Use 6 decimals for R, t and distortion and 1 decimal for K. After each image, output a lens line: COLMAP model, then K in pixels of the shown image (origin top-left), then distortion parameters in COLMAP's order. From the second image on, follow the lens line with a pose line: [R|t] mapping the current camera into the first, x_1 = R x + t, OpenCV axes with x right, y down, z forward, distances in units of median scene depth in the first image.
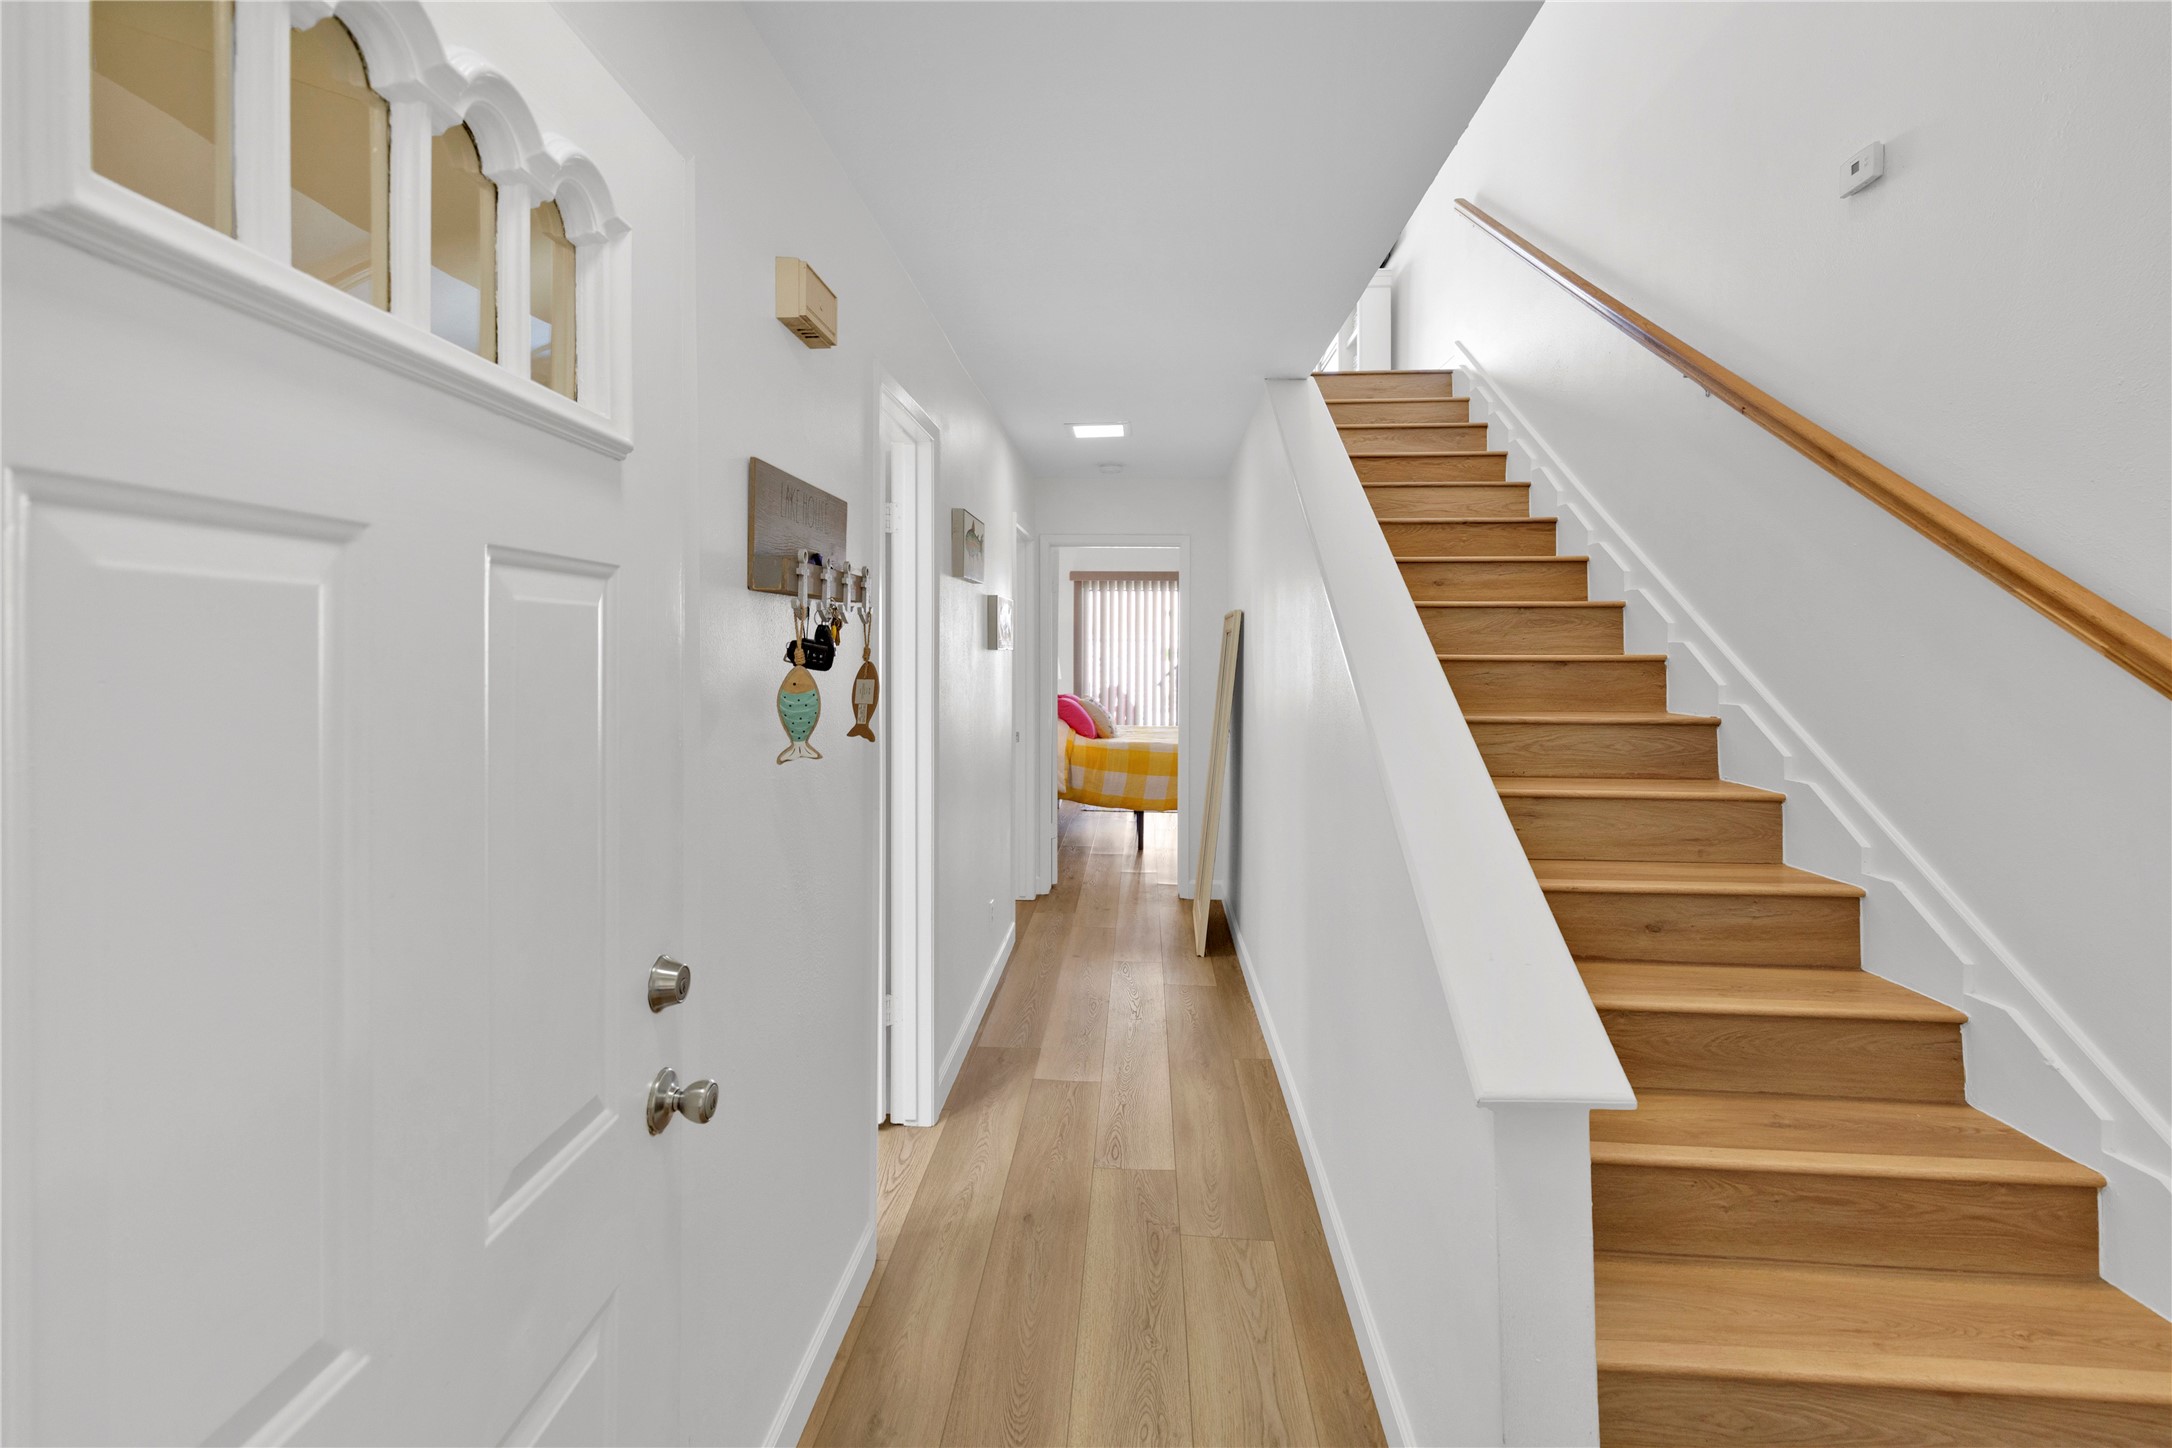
lens RADIAL K [[1011.3, 0, 1098.5], [0, 1011.3, 659.7], [0, 0, 1]] dist [0.000278, -0.000150]
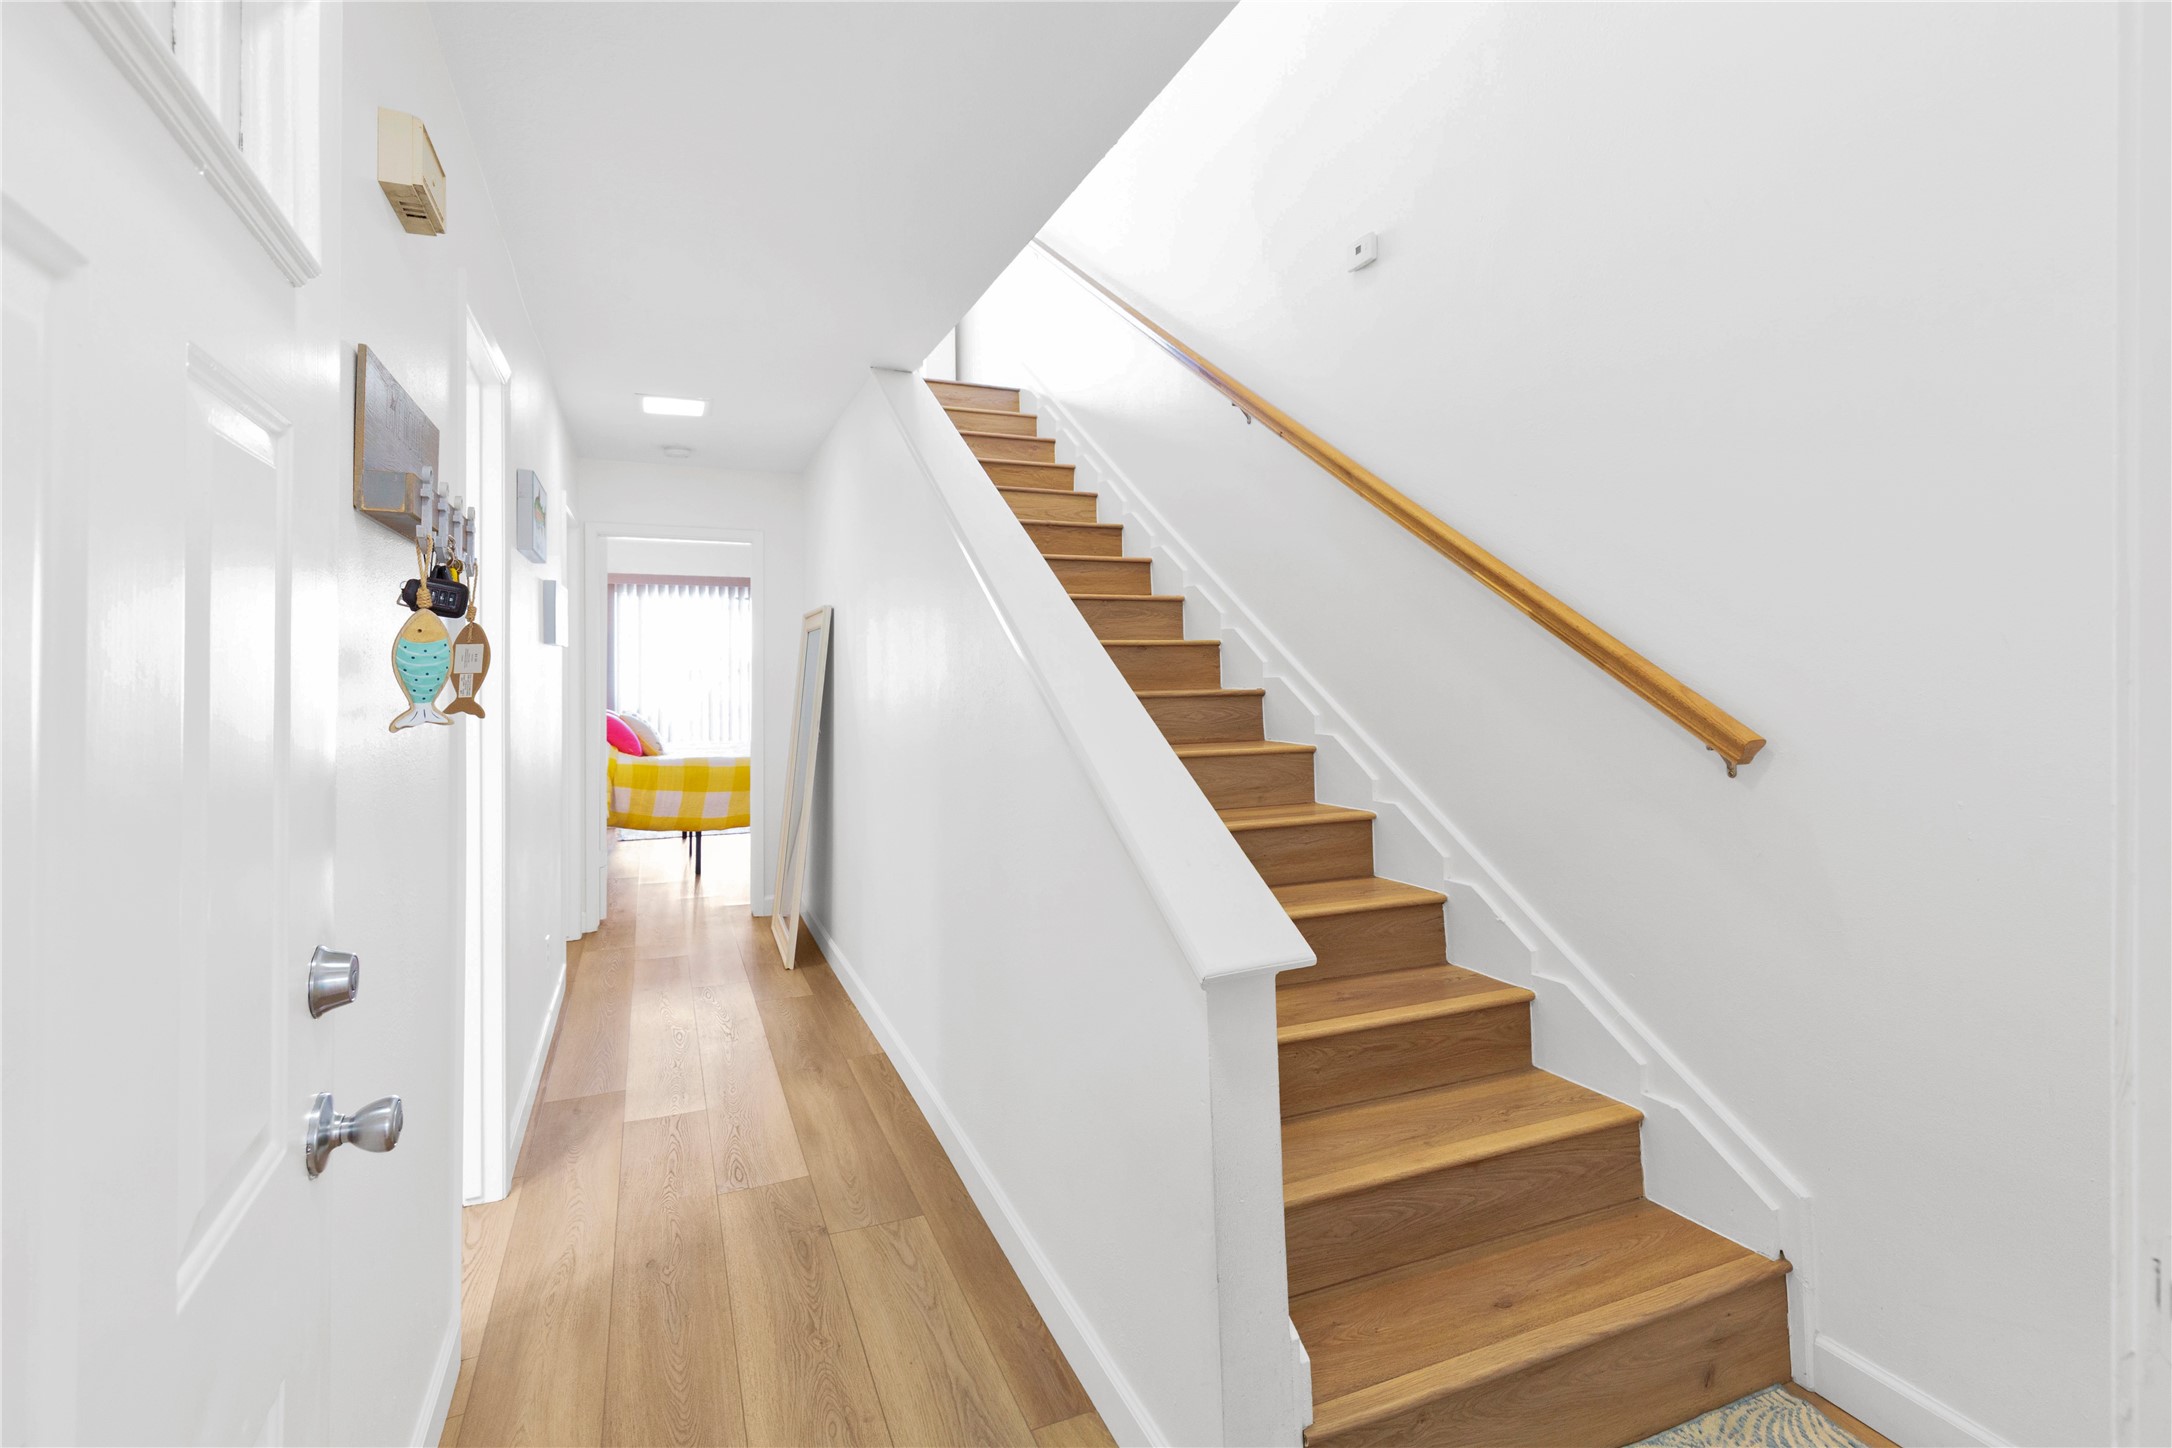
lens RADIAL K [[1002.5, 0, 1126.3], [0, 1002.5, 661.9], [0, 0, 1]] dist [0.002148, -0.009005]
pose [[0.887169, -0.013794, 0.461238, -0.099038], [0.021361, 0.999709, -0.011190, 0.041377], [-0.460950, 0.019780, 0.887206, 0.014791]]
